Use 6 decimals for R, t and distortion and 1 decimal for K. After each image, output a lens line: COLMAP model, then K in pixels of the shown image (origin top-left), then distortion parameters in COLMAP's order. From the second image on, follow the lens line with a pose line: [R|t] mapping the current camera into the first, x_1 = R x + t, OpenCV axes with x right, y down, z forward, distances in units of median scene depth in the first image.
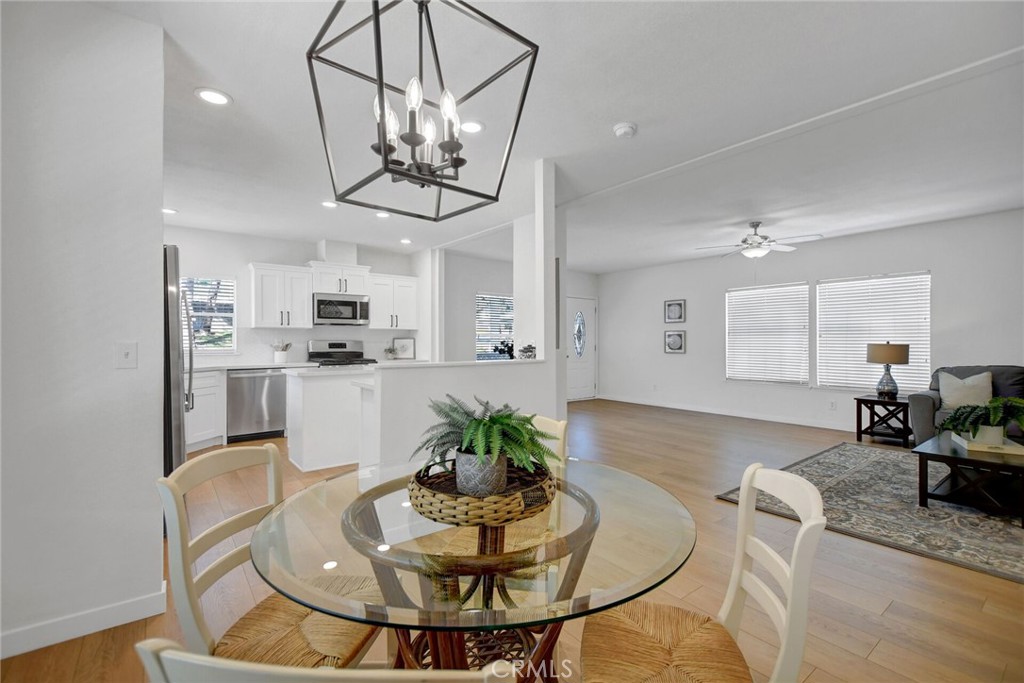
lens RADIAL K [[445.0, 0, 512.0], [0, 445.0, 341.5], [0, 0, 1]] dist [0.000013, -0.000007]
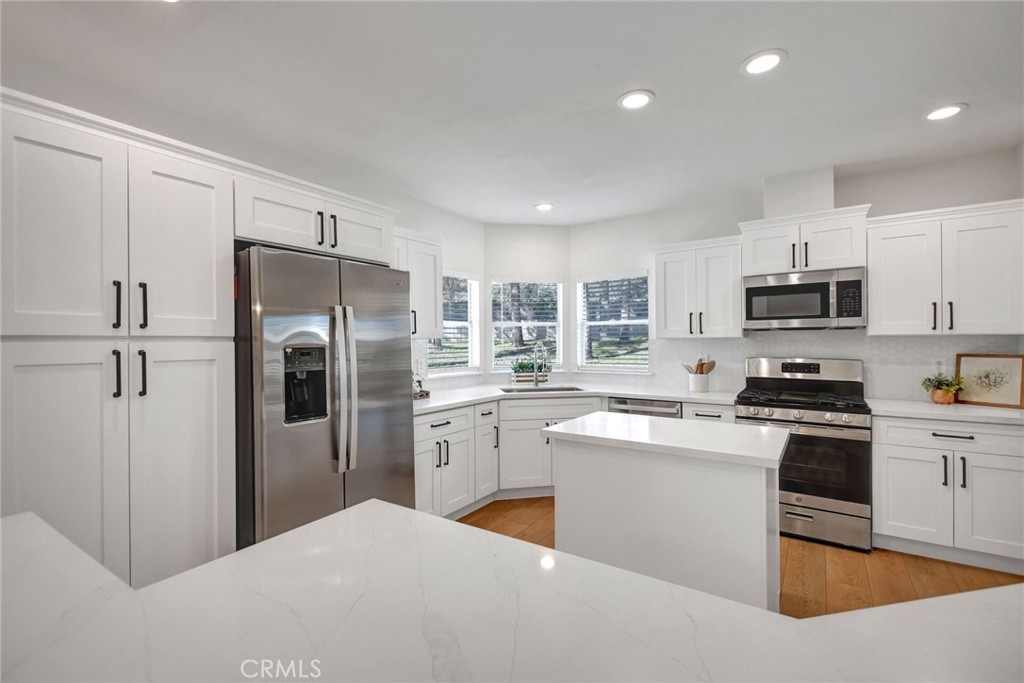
lens RADIAL K [[437.3, 0, 512.0], [0, 437.3, 341.5], [0, 0, 1]] dist [-0.029912, -0.000085]
pose [[0.313498, -0.003027, -0.949584, -0.006094], [-0.004431, 0.999979, -0.004650, -0.019227], [0.949578, 0.005665, 0.313478, 0.514871]]
